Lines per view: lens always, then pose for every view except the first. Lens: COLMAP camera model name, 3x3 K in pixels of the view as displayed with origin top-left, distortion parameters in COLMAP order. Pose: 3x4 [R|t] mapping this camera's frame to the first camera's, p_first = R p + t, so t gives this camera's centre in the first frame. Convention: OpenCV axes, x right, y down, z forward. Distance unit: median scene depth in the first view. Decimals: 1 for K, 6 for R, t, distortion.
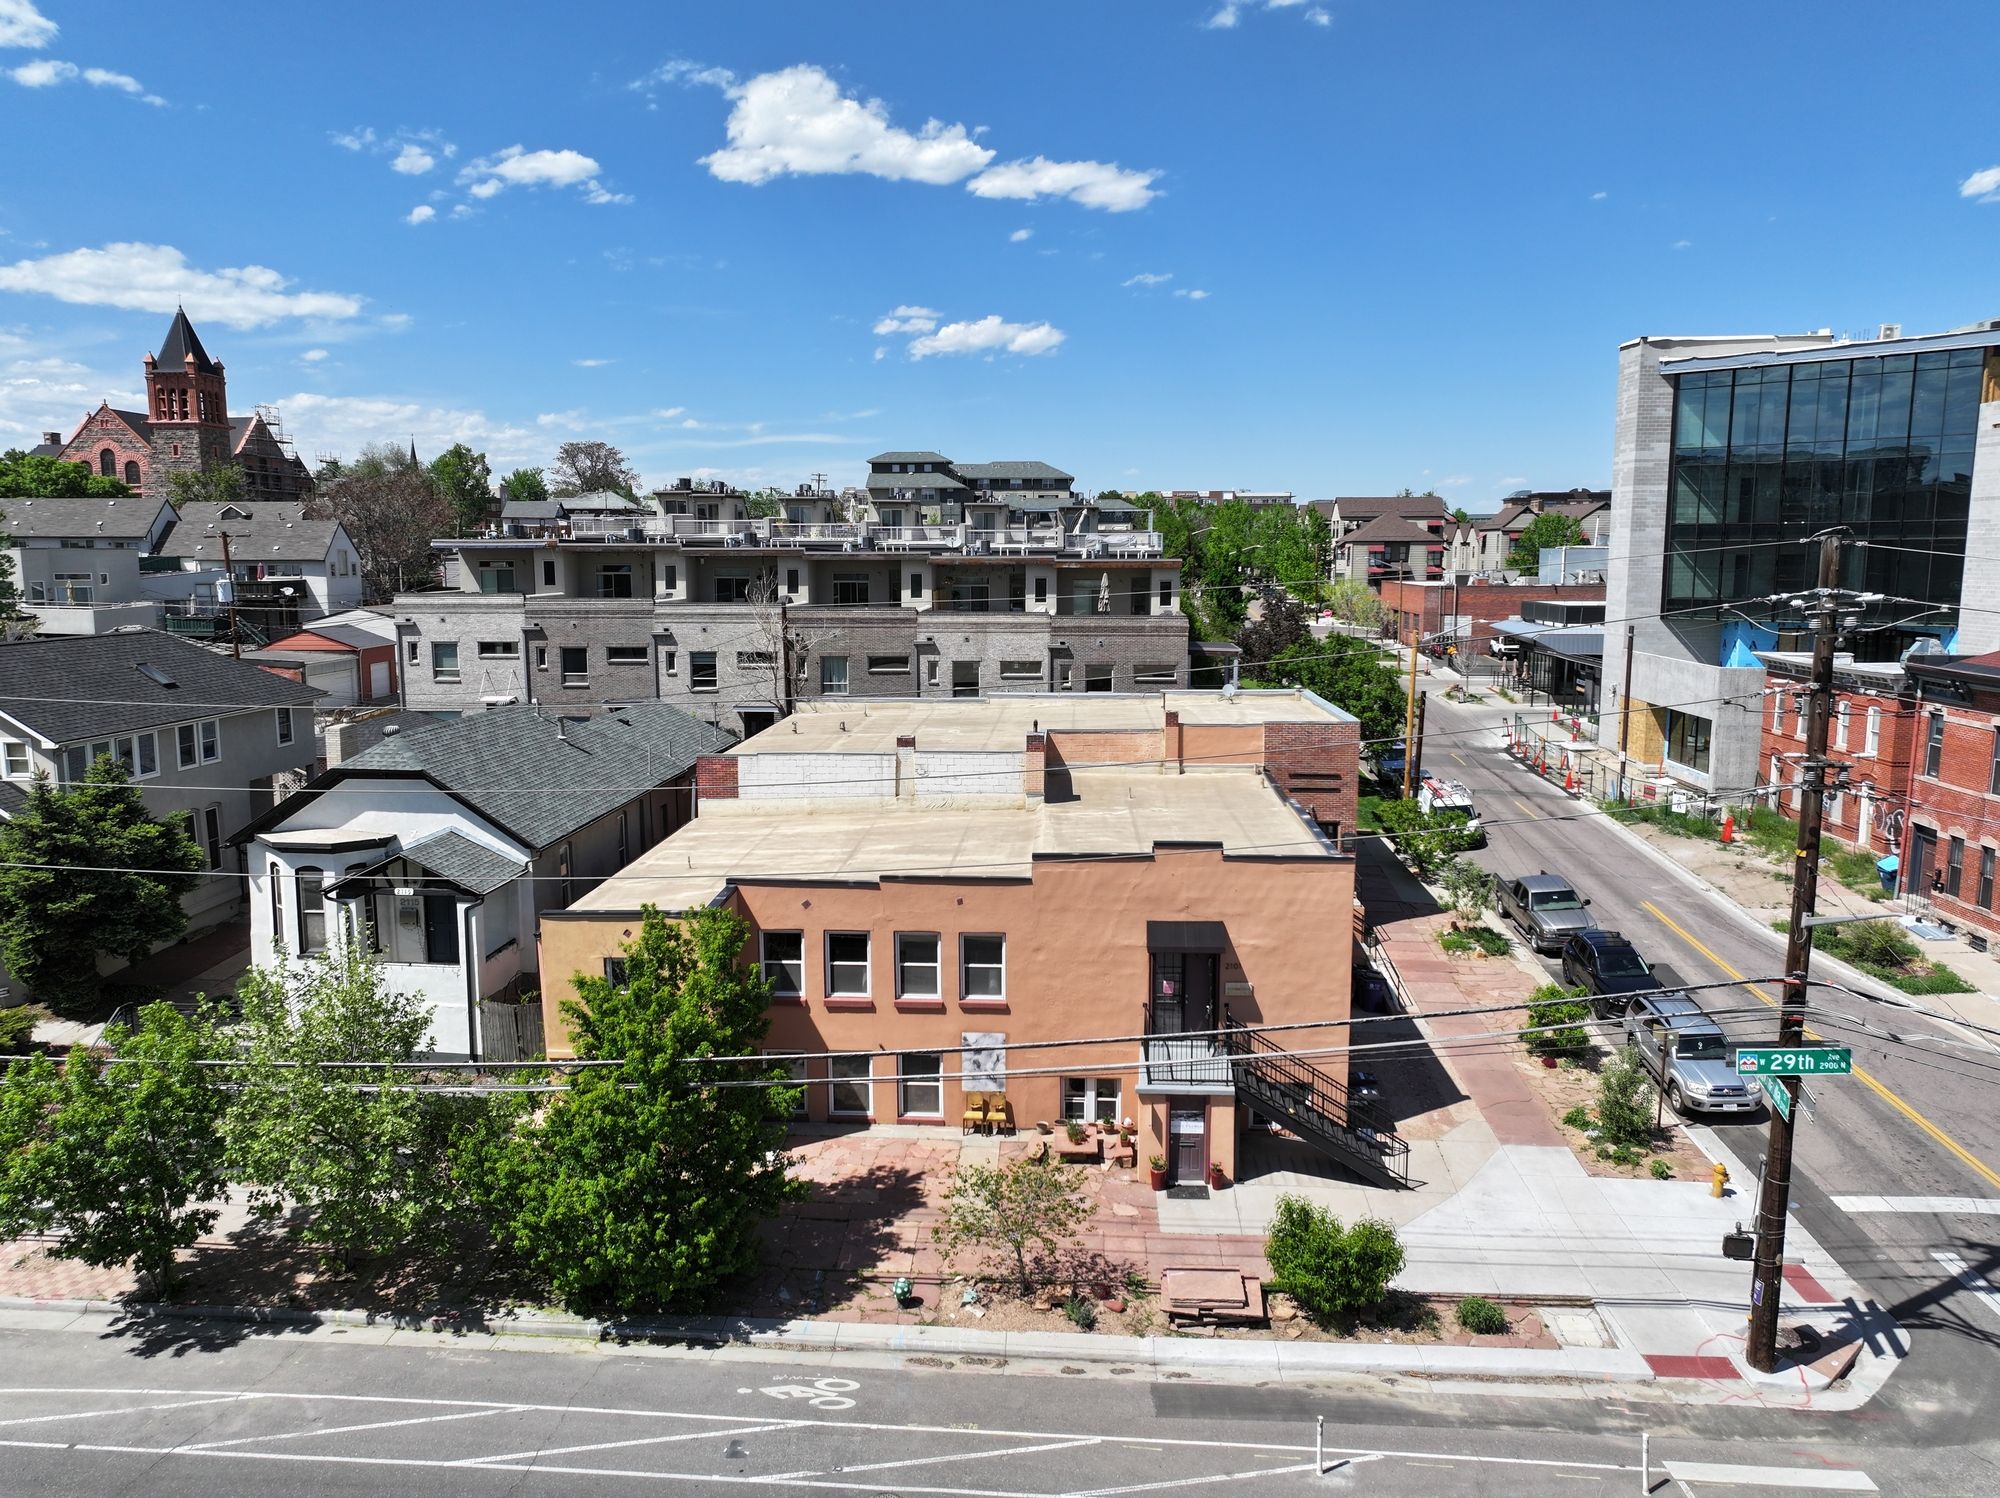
lens RADIAL K [[1407.1, 0, 1004.0], [0, 1407.1, 745.7], [0, 0, 1]] dist [-0.008200, 0.028988]
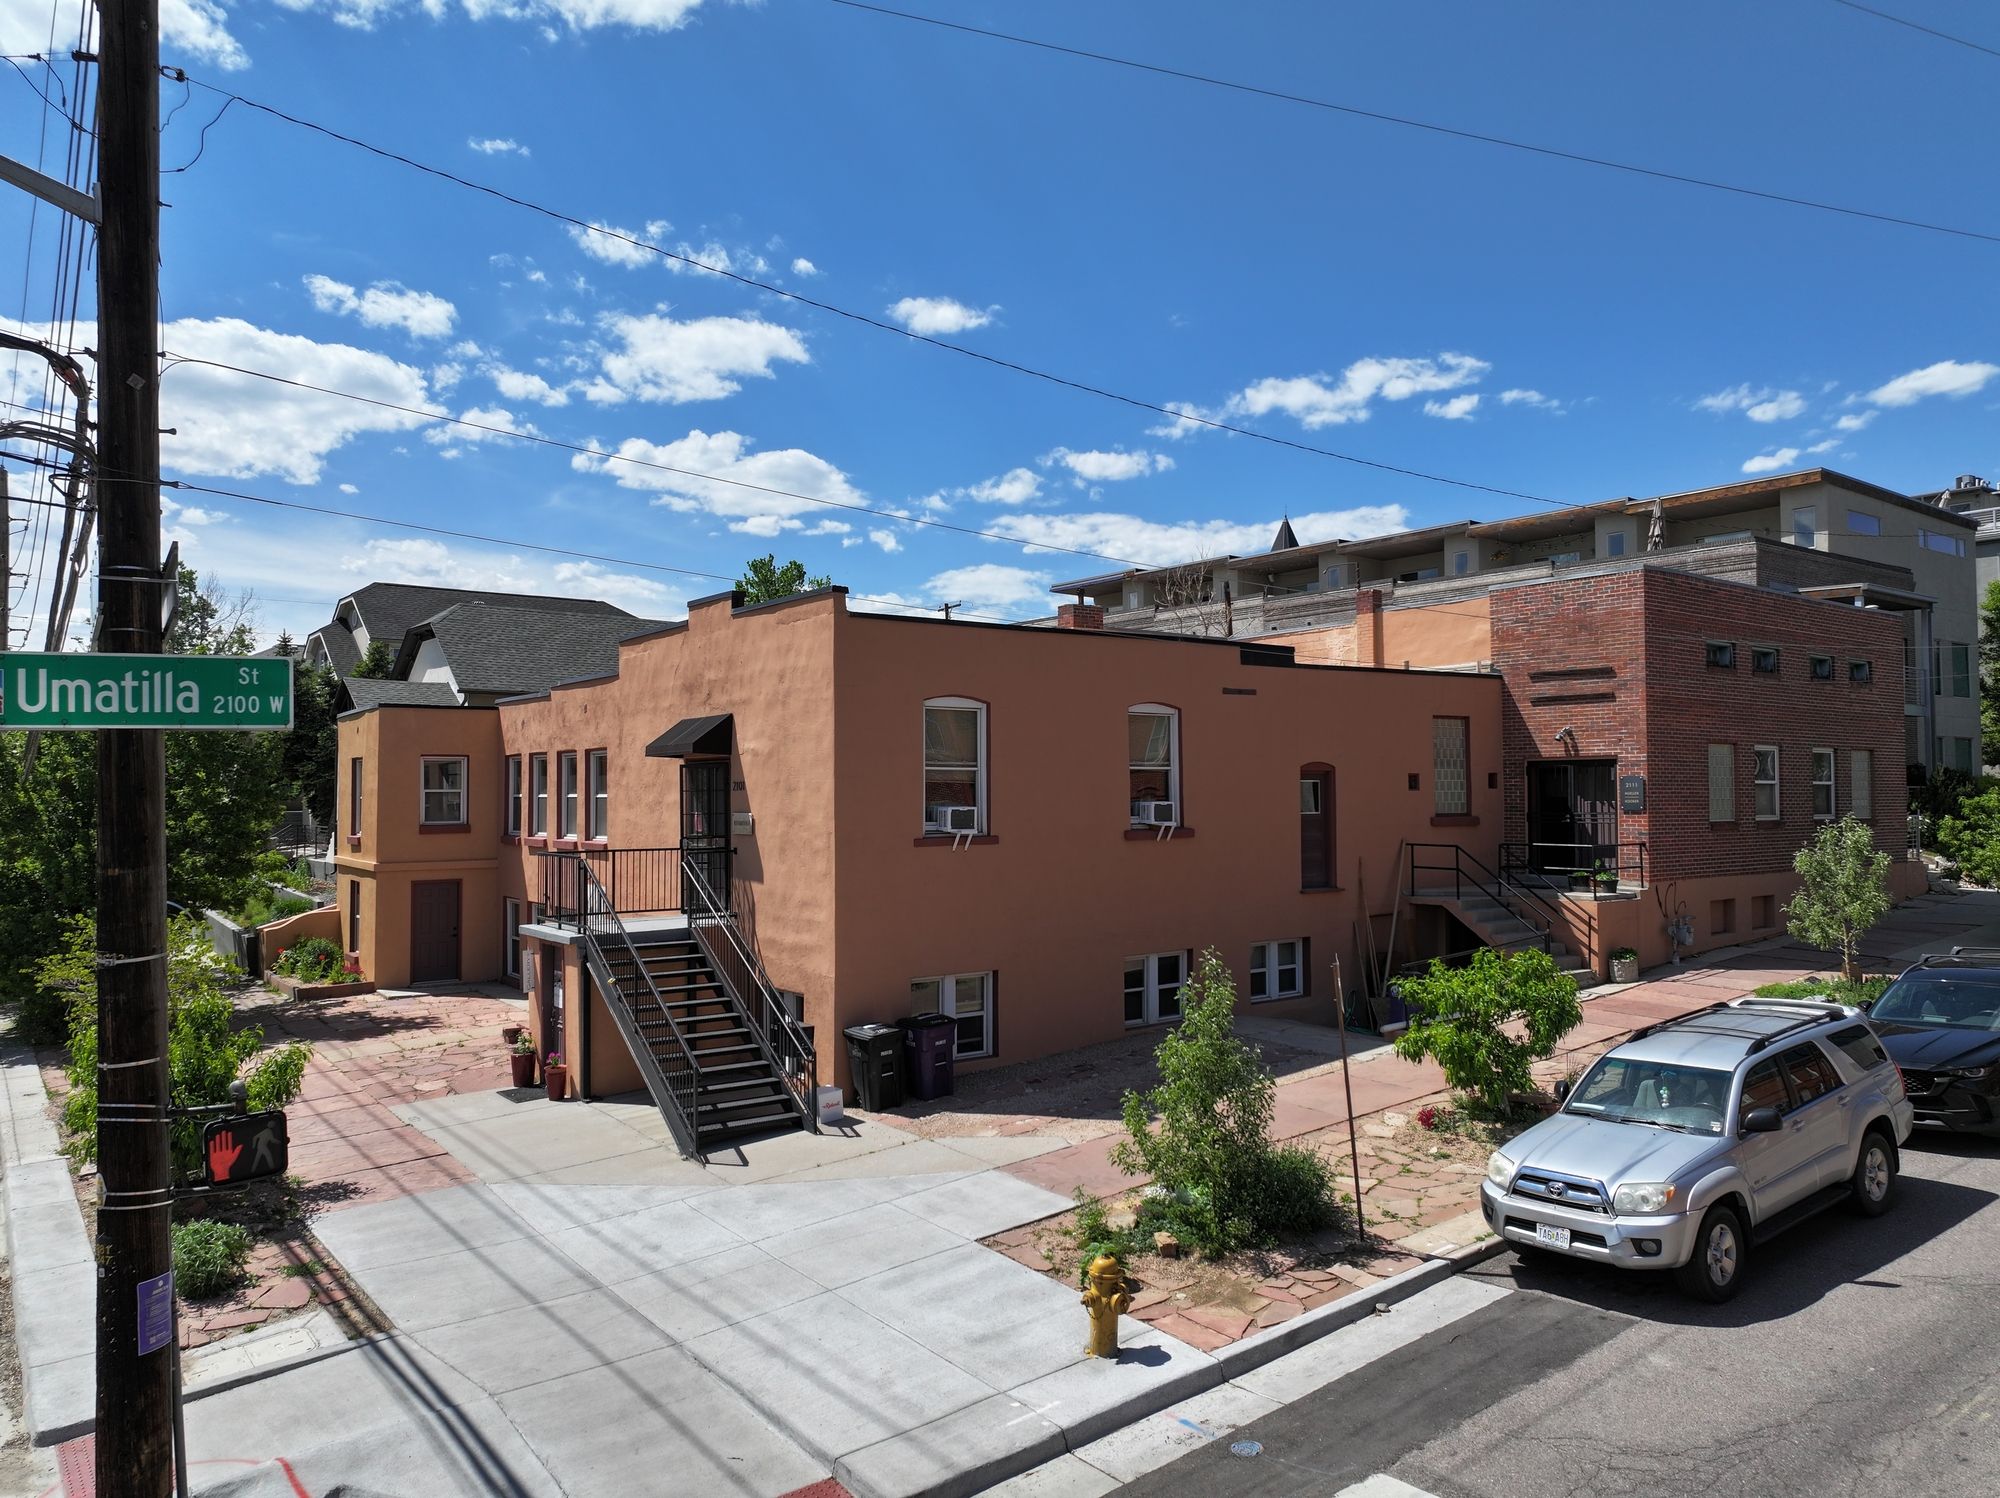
lens RADIAL K [[1407.1, 0, 998.3], [0, 1407.1, 743.1], [0, 0, 1]] dist [-0.008200, 0.028988]
pose [[0.638806, -0.029634, -0.768797, 0.703935], [-0.107137, 0.986096, -0.127032, 0.200689], [0.761871, 0.163515, 0.626749, 0.678419]]
